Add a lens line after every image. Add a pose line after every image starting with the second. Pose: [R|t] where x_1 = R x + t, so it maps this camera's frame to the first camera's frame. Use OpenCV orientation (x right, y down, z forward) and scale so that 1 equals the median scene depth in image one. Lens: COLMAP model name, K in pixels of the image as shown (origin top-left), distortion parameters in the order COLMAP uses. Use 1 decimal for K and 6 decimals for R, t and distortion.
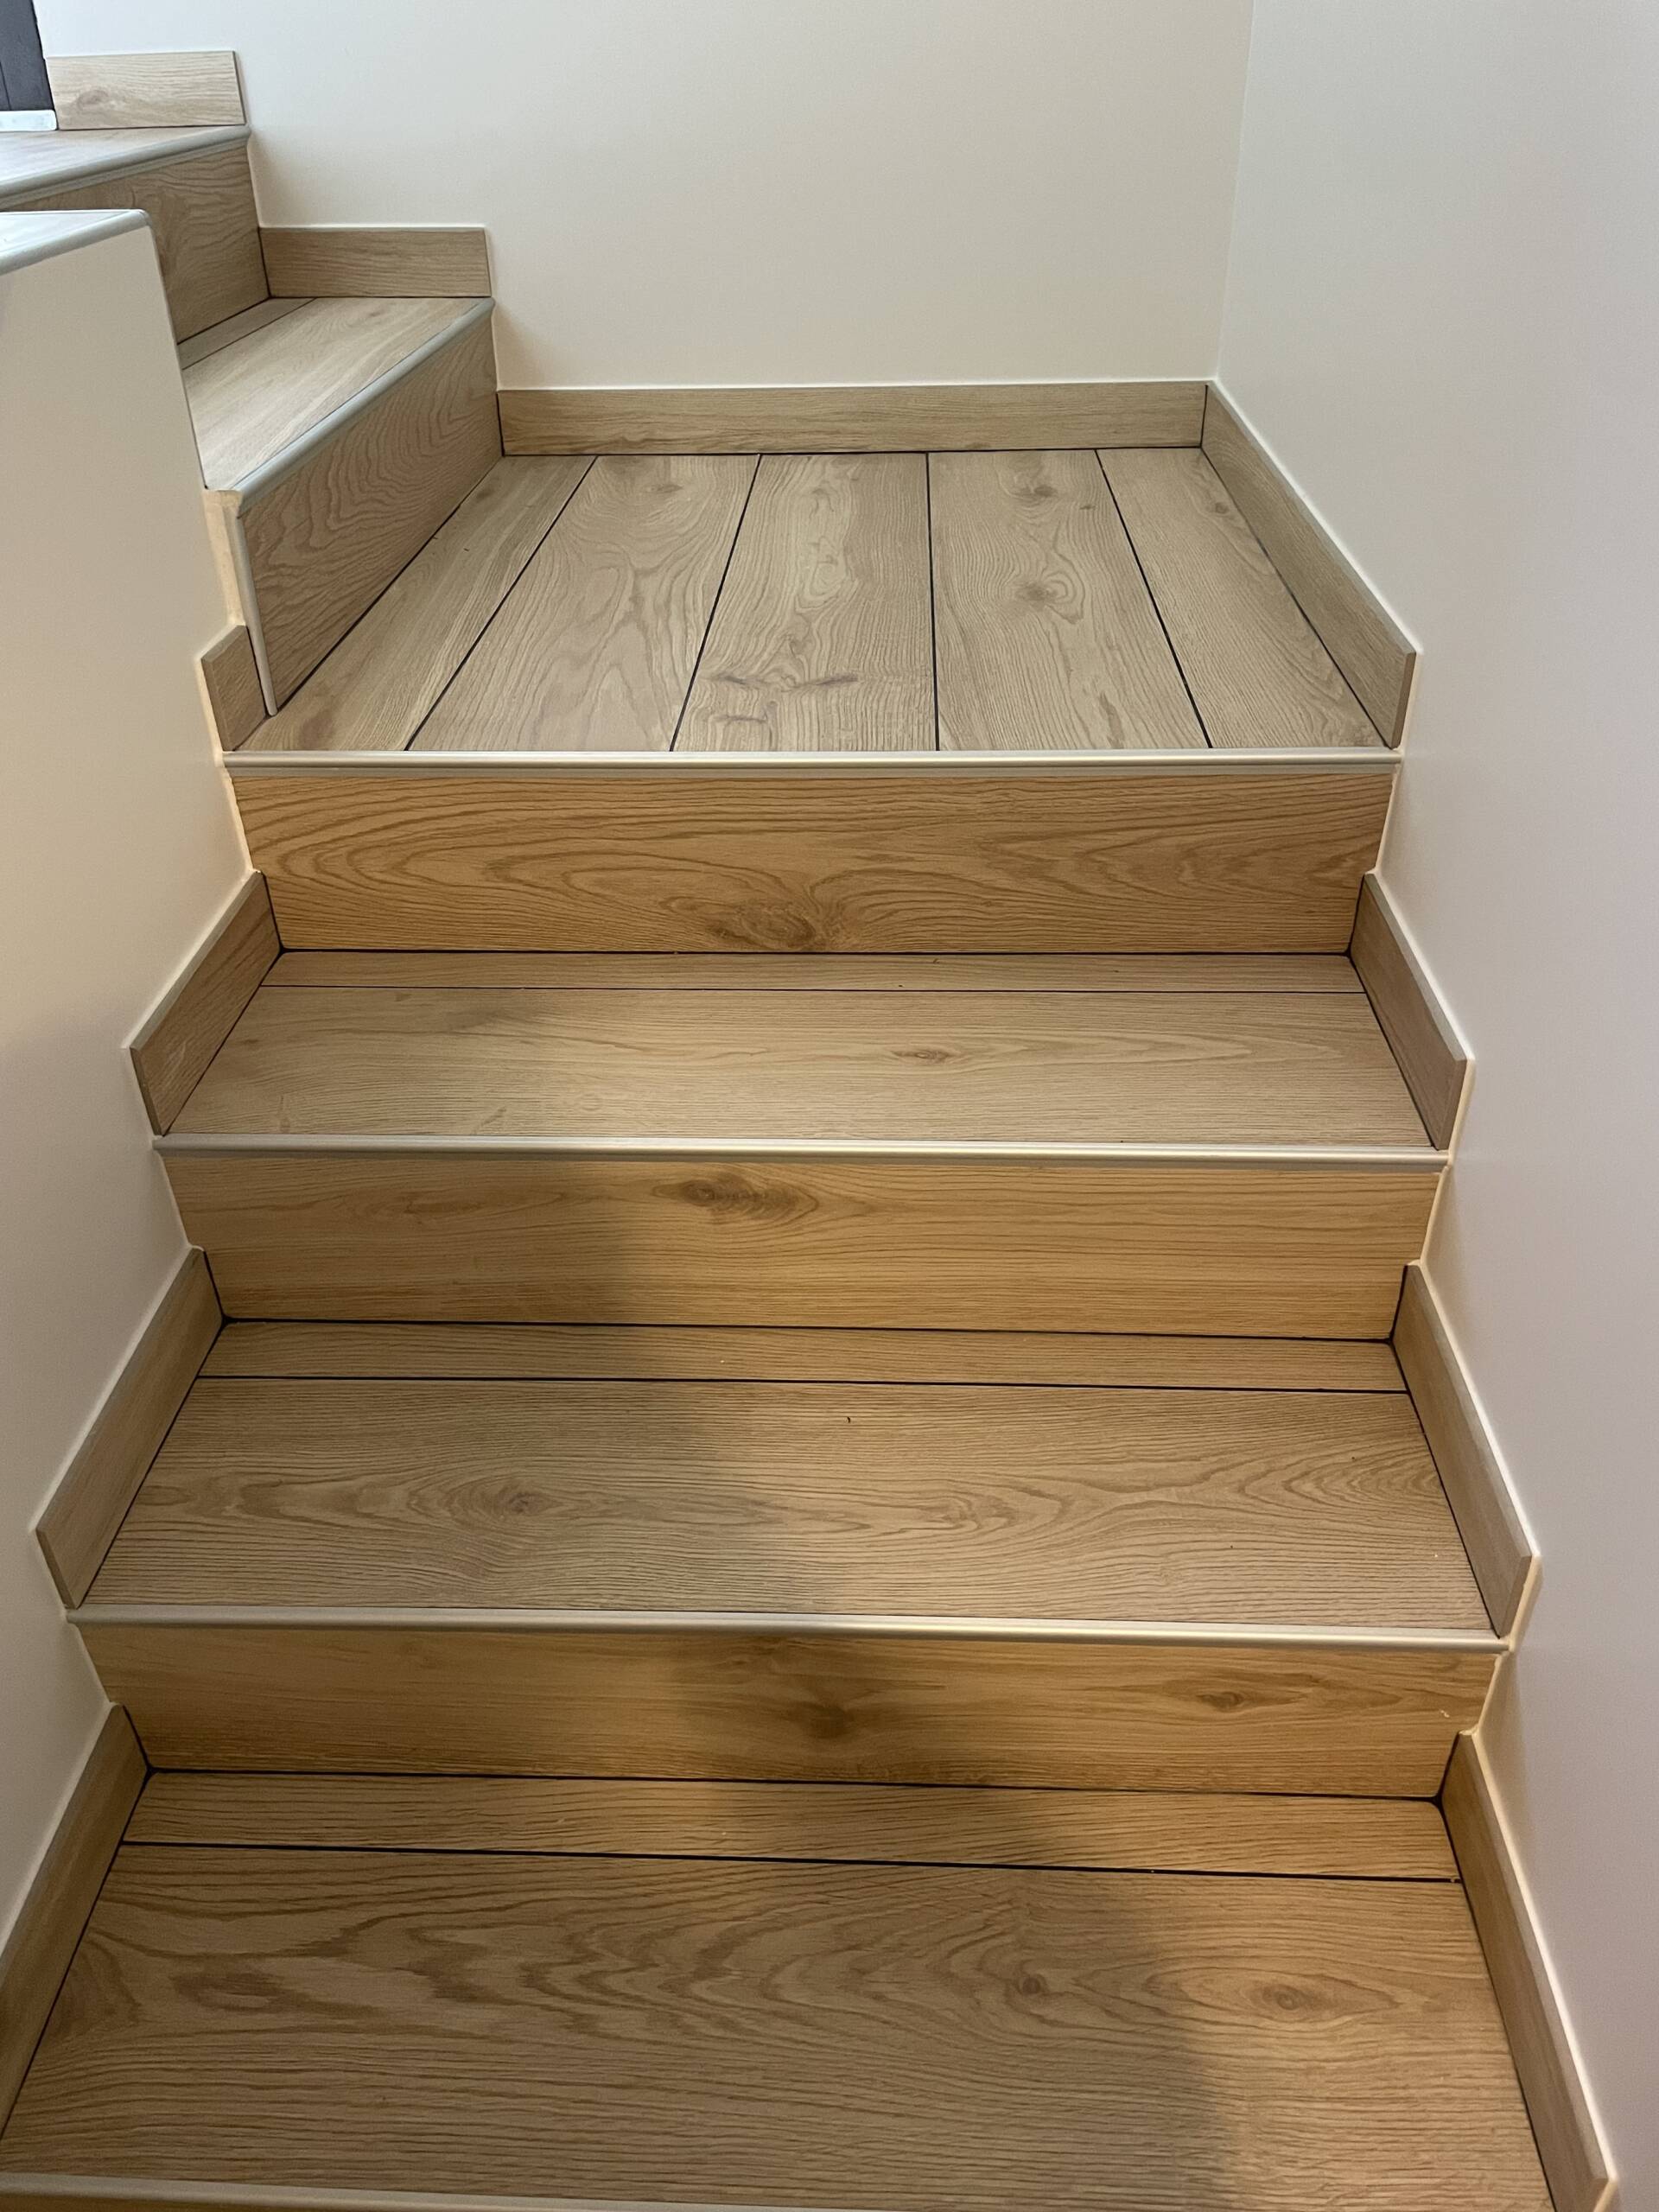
lens RADIAL K [[1674.5, 0, 814.8], [0, 1674.5, 1098.2], [0, 0, 1]] dist [0.078010, -0.099187]
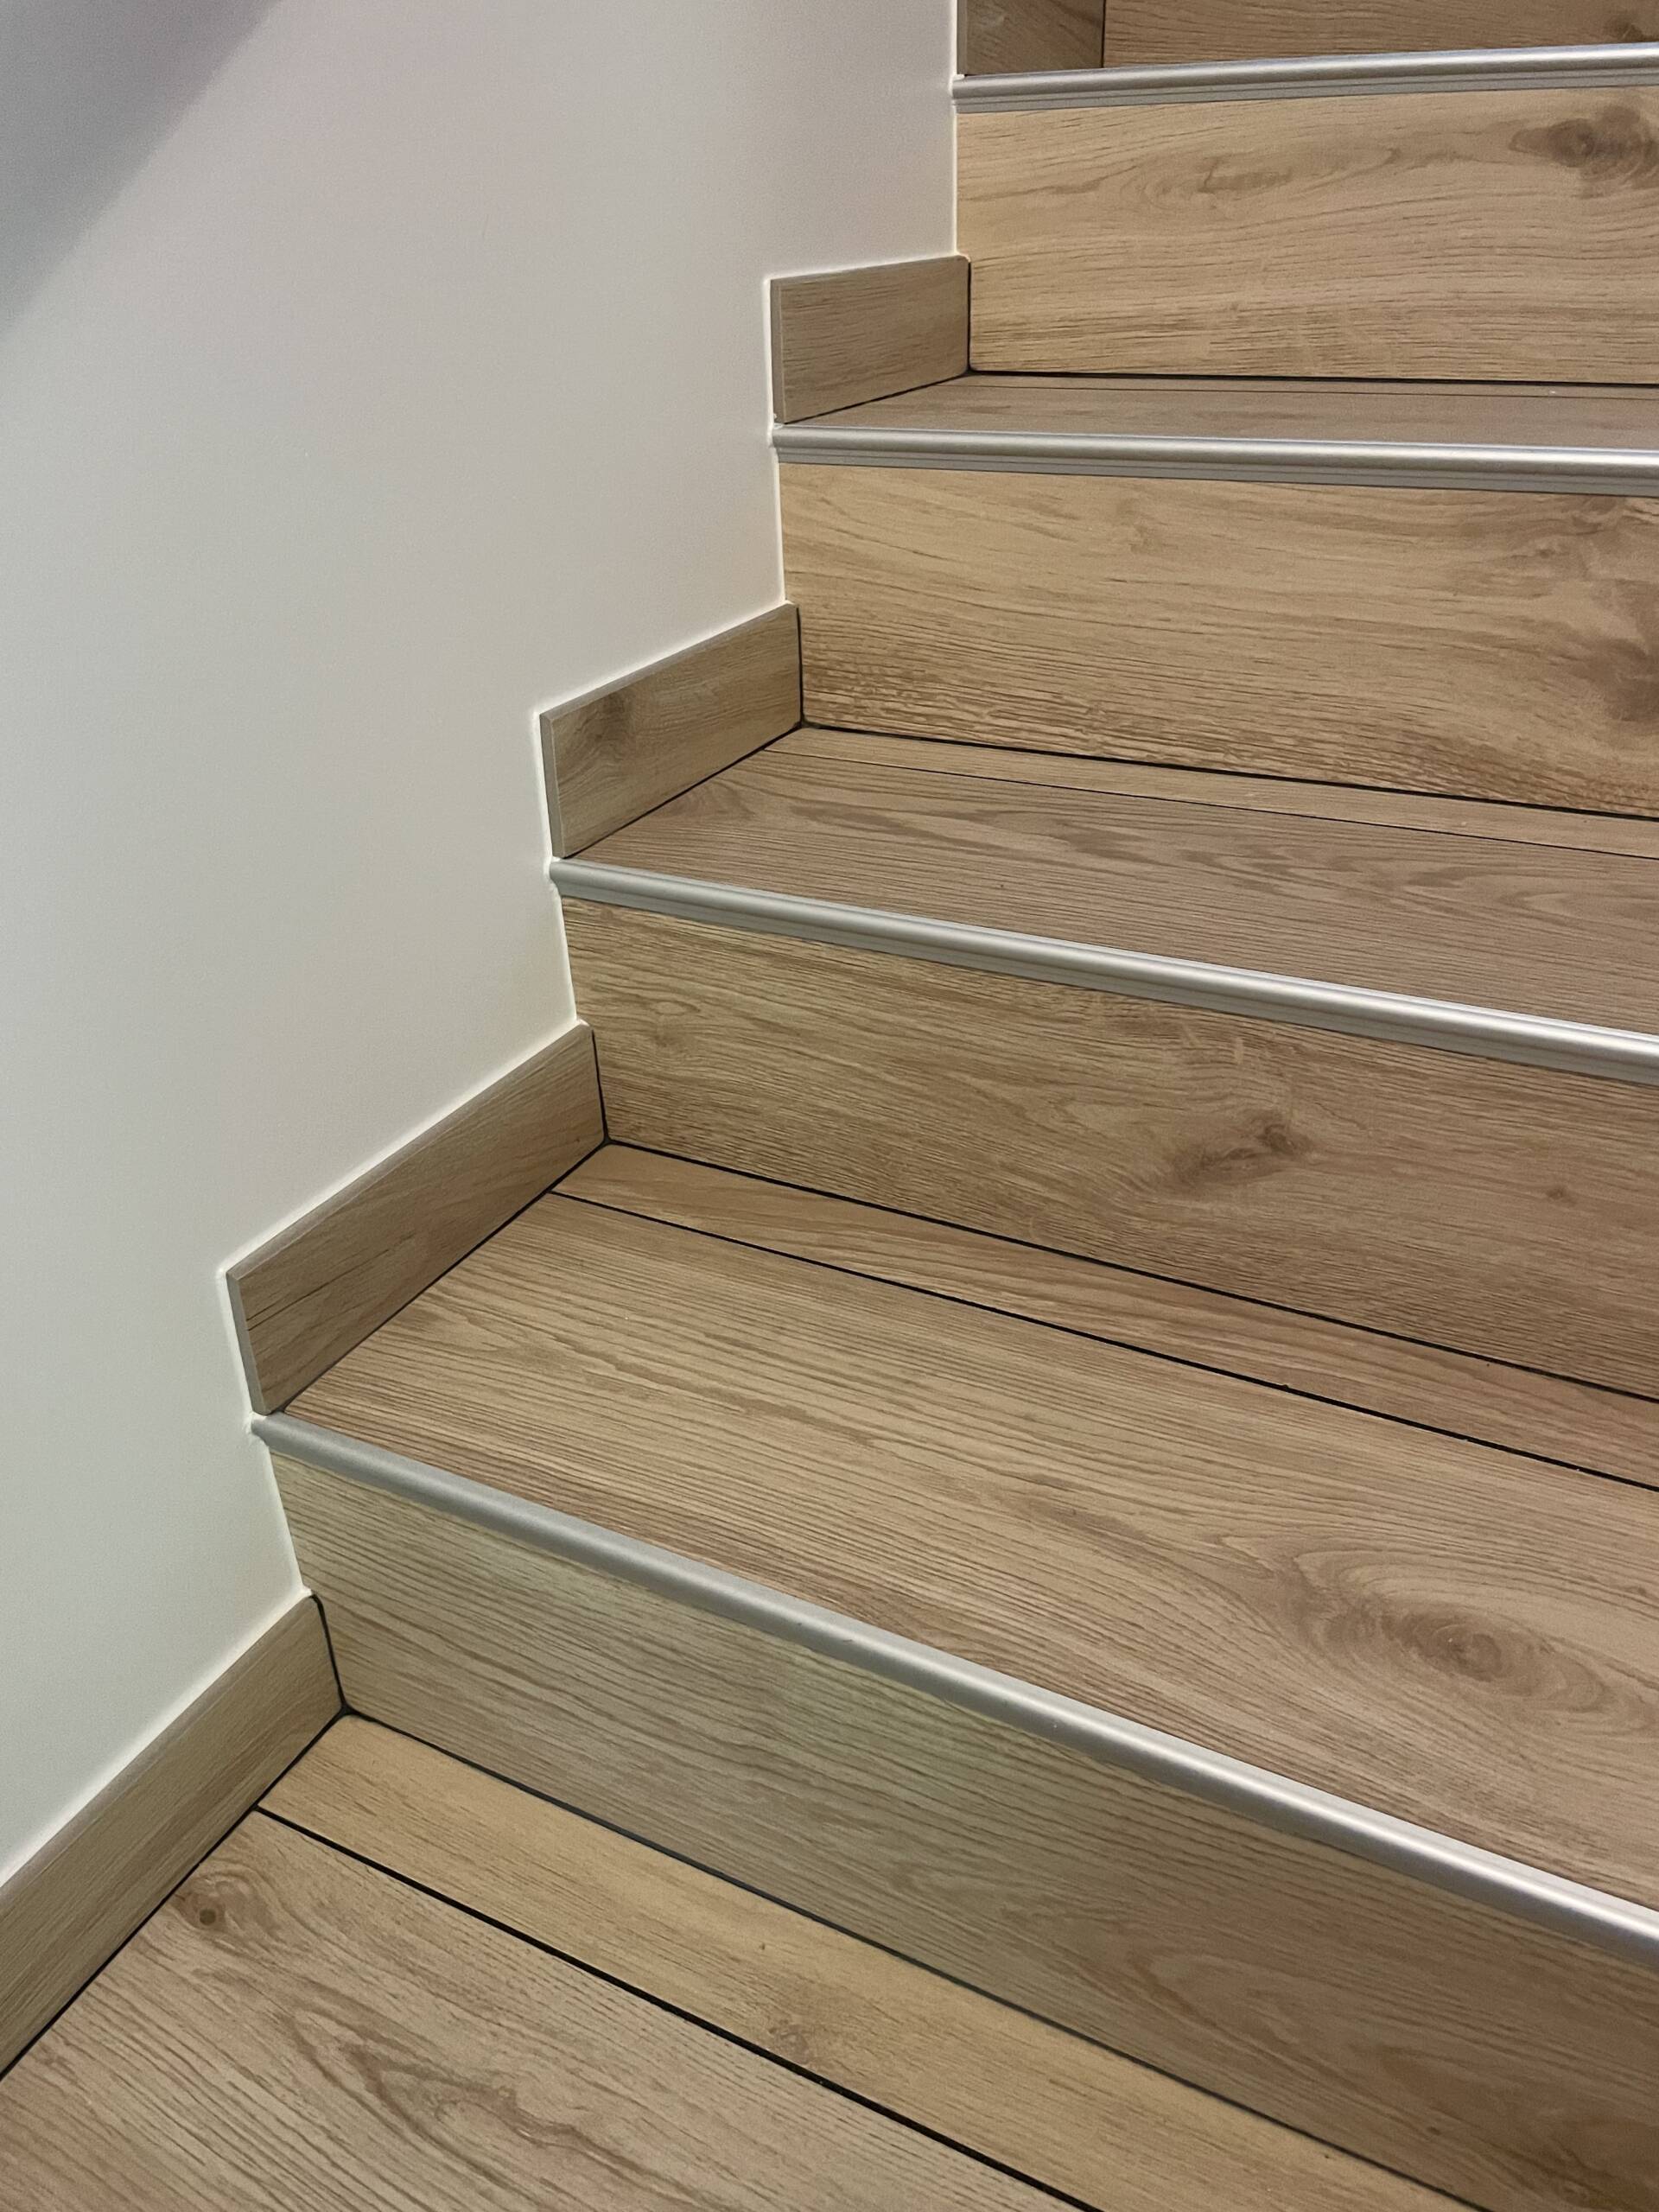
lens RADIAL K [[1674.5, 0, 824.0], [0, 1674.5, 1091.9], [0, 0, 1]] dist [0.078010, -0.099187]
pose [[0.911351, 0.190054, -0.365130, -0.012006], [-0.223831, 0.973235, -0.052096, 0.548460], [0.345456, 0.129205, 0.929498, 0.166089]]
